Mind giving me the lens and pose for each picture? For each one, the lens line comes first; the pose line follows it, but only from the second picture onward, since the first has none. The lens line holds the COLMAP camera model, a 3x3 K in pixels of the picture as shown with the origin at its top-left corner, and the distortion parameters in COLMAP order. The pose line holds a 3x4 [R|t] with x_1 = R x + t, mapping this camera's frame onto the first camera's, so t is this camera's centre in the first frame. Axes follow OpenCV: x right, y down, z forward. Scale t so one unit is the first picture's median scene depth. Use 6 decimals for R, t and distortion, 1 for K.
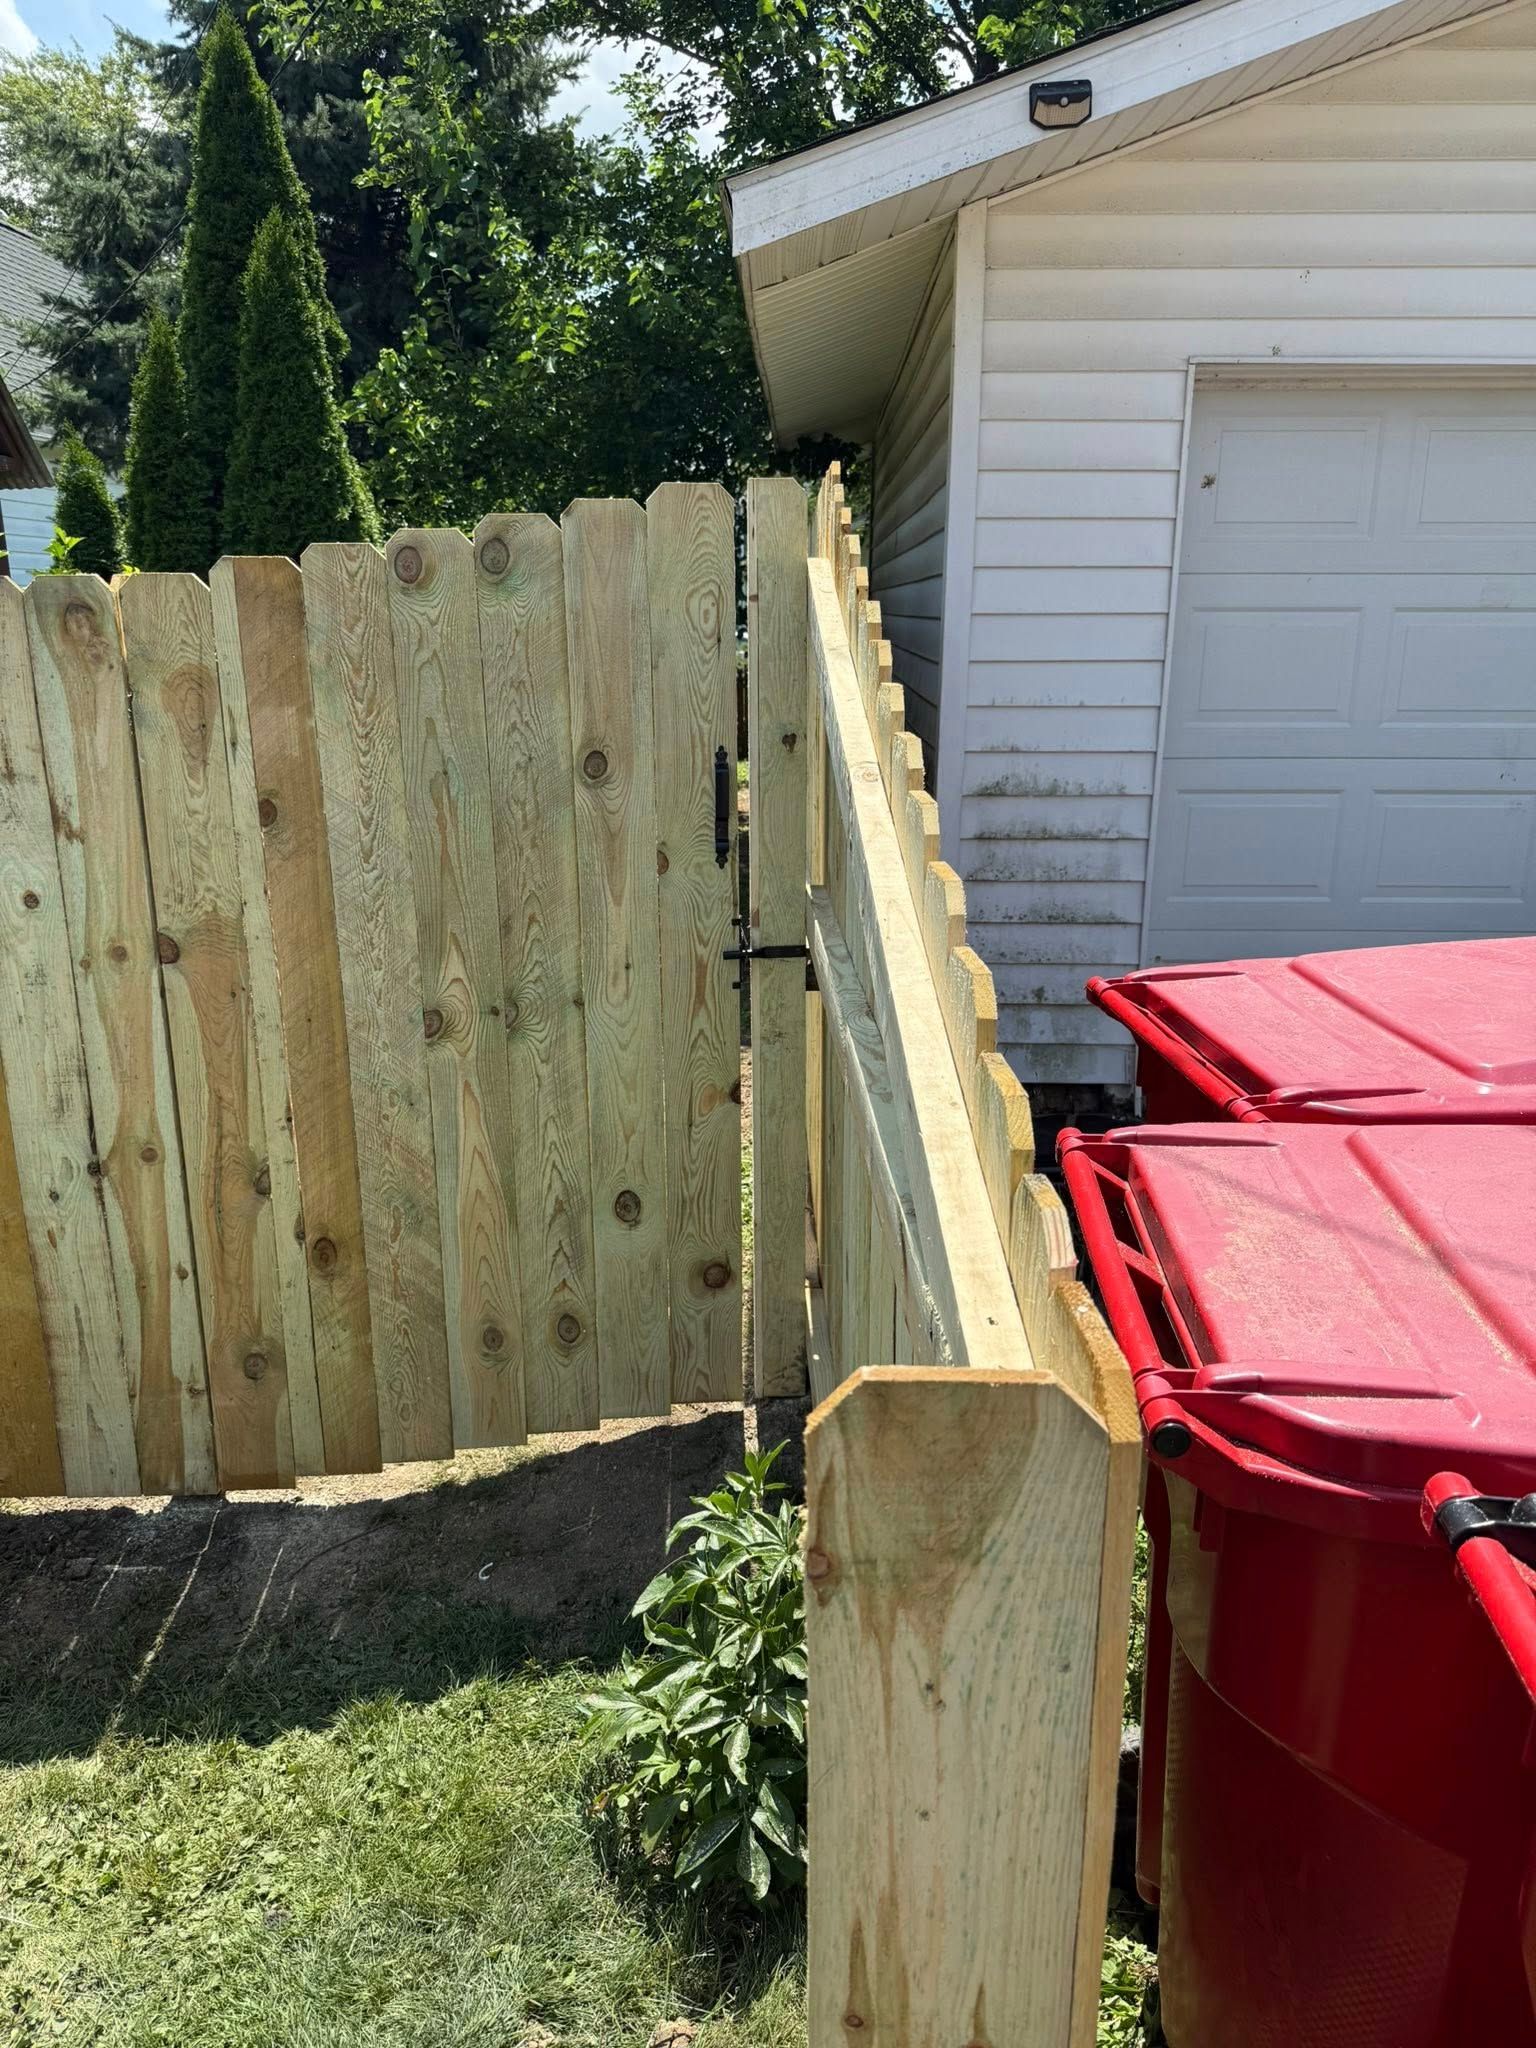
lens RADIAL K [[1472.8, 0, 765.2], [0, 1472.8, 1041.6], [0, 0, 1]] dist [0.060716, -0.083388]
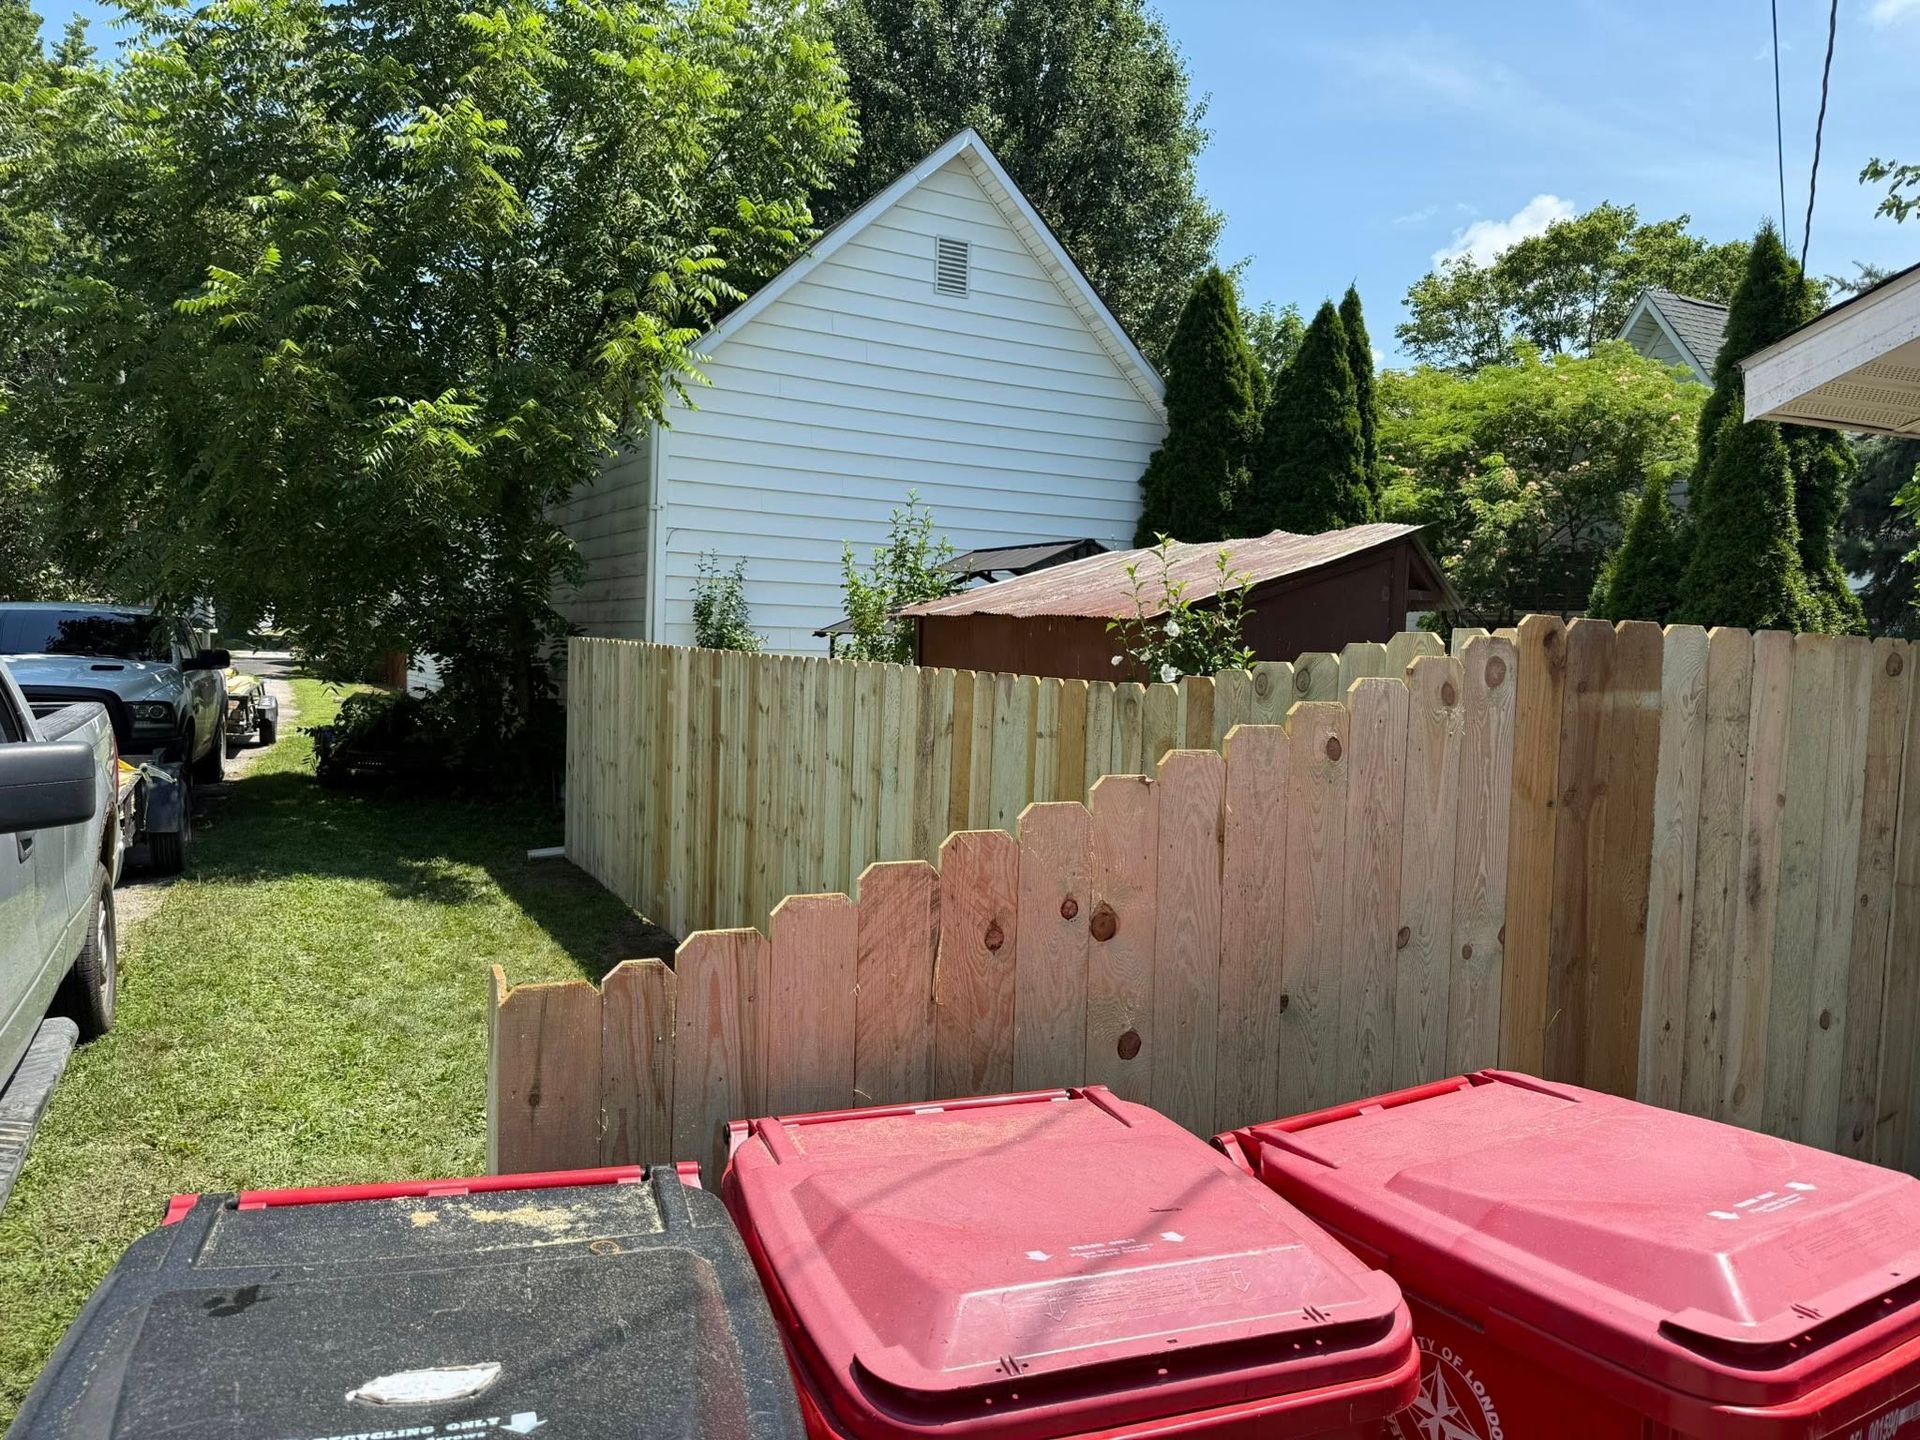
lens RADIAL K [[1380.7, 0, 960.0], [0, 1380.7, 720.0], [0, 0, 1]] dist [0.060716, -0.083388]
pose [[0.453604, 0.060654, -0.889137, 0.794293], [-0.277515, 0.957691, -0.076247, -0.084257], [0.846894, 0.281335, 0.451245, 0.101728]]
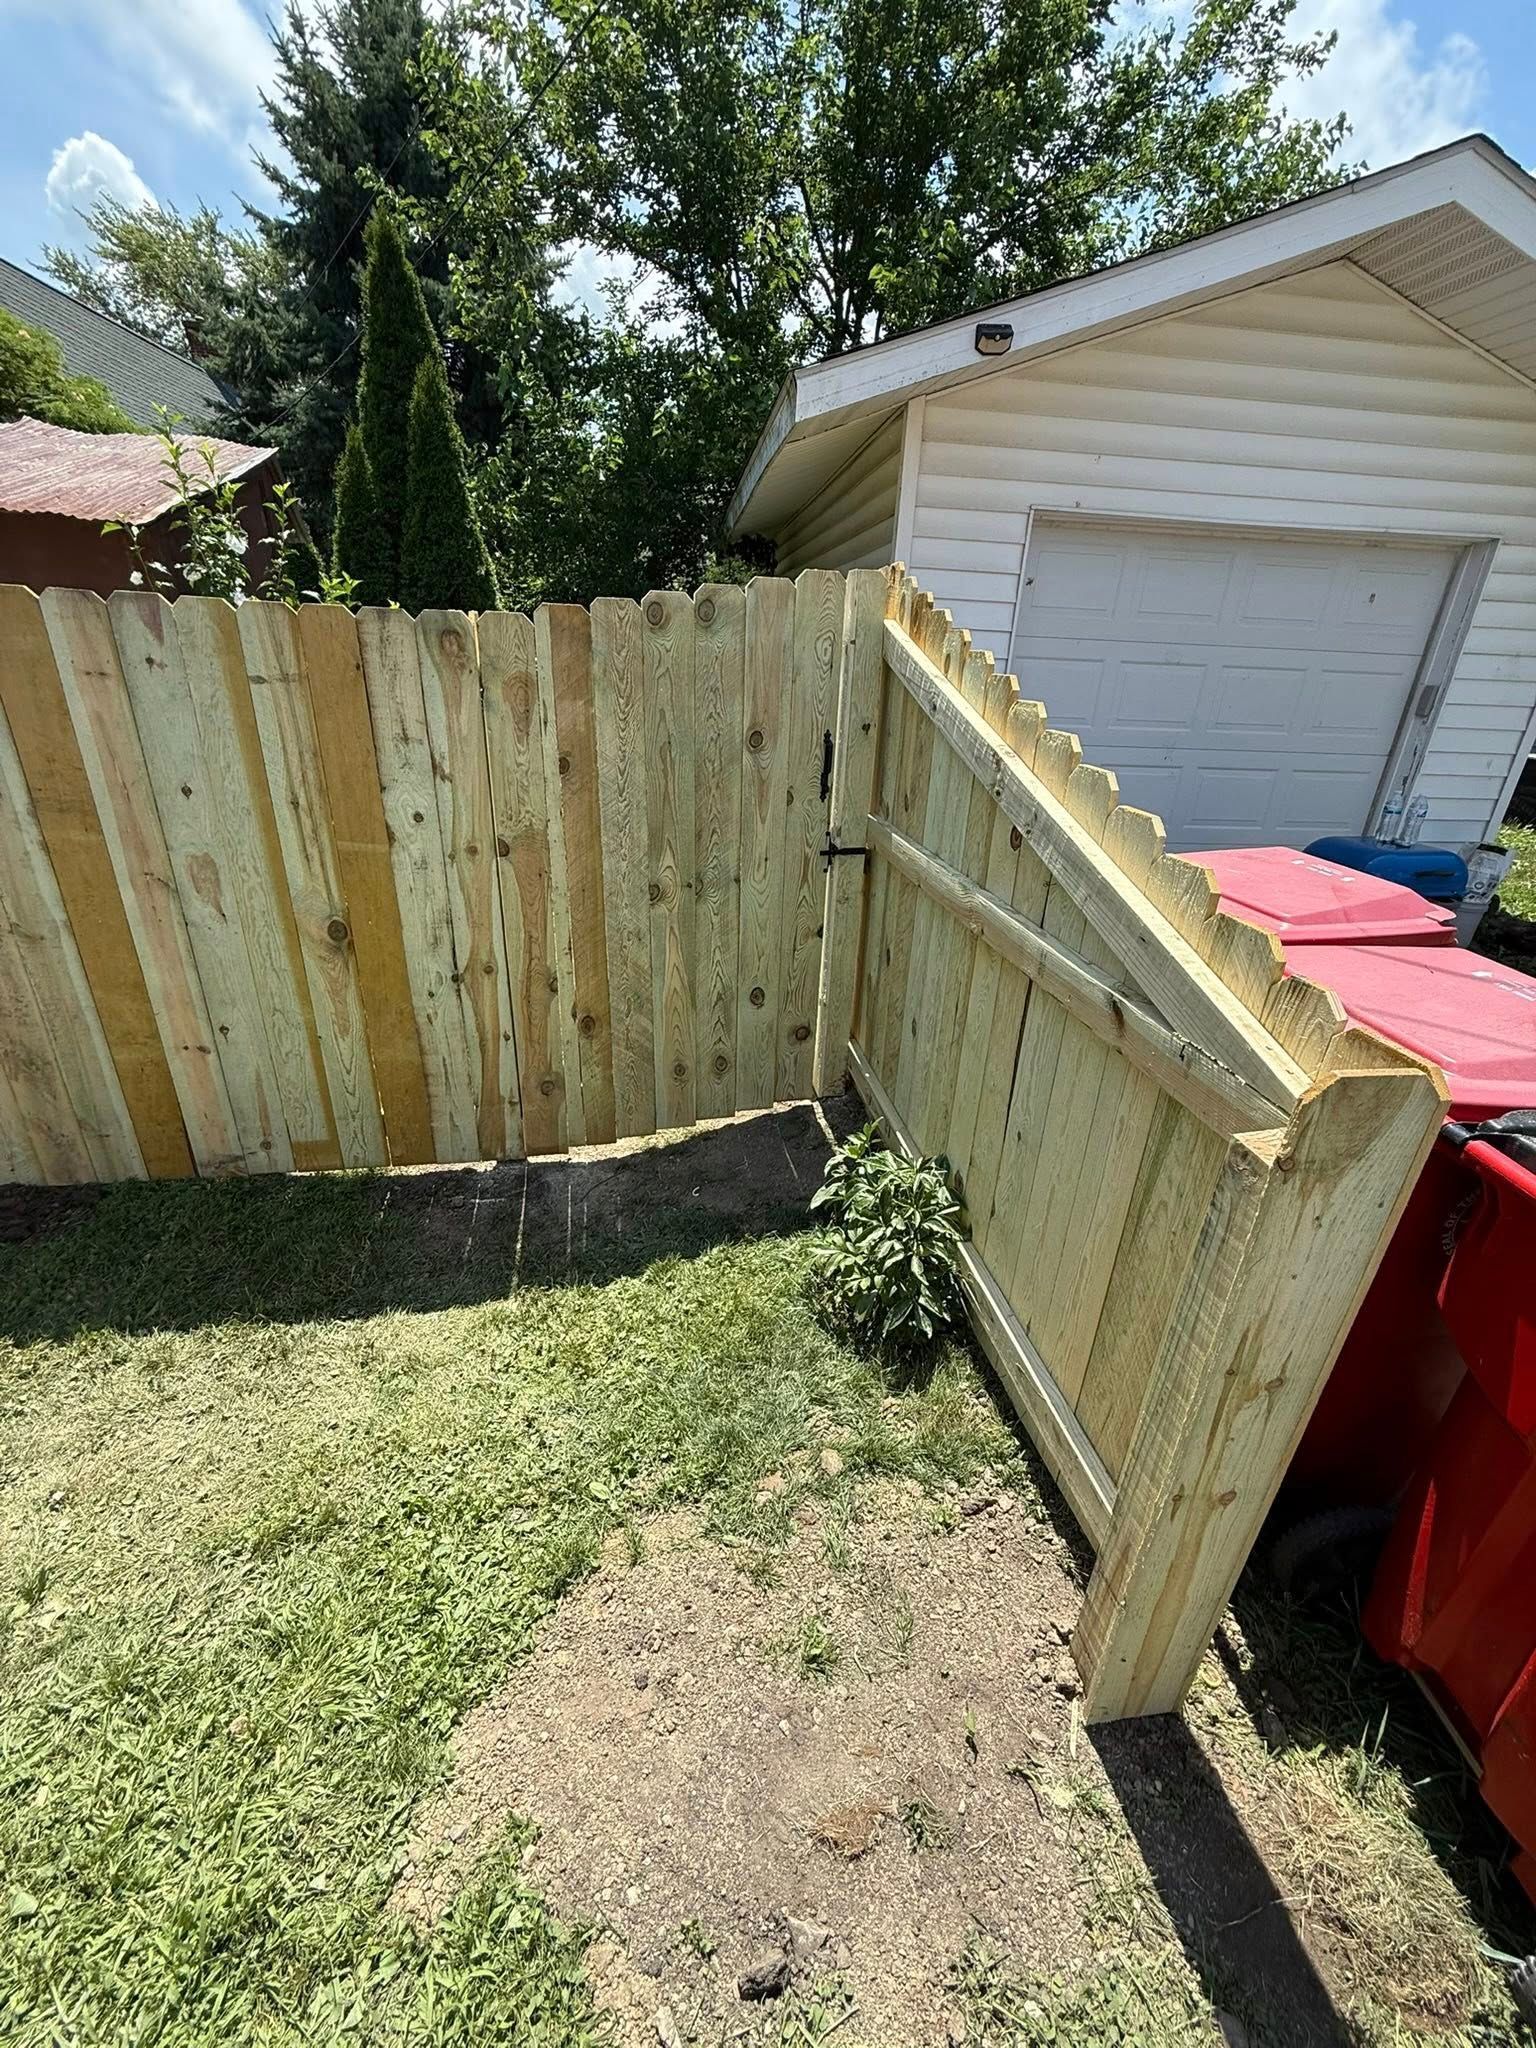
lens RADIAL K [[831.4, 0, 768.0], [0, 831.4, 1024.0], [0, 0, 1]] dist [0.013910, -0.009418]
pose [[0.989292, -0.021799, 0.144311, -0.235214], [0.000472, 0.989256, 0.146193, -0.002542], [-0.145948, -0.144560, 0.978673, 0.000355]]
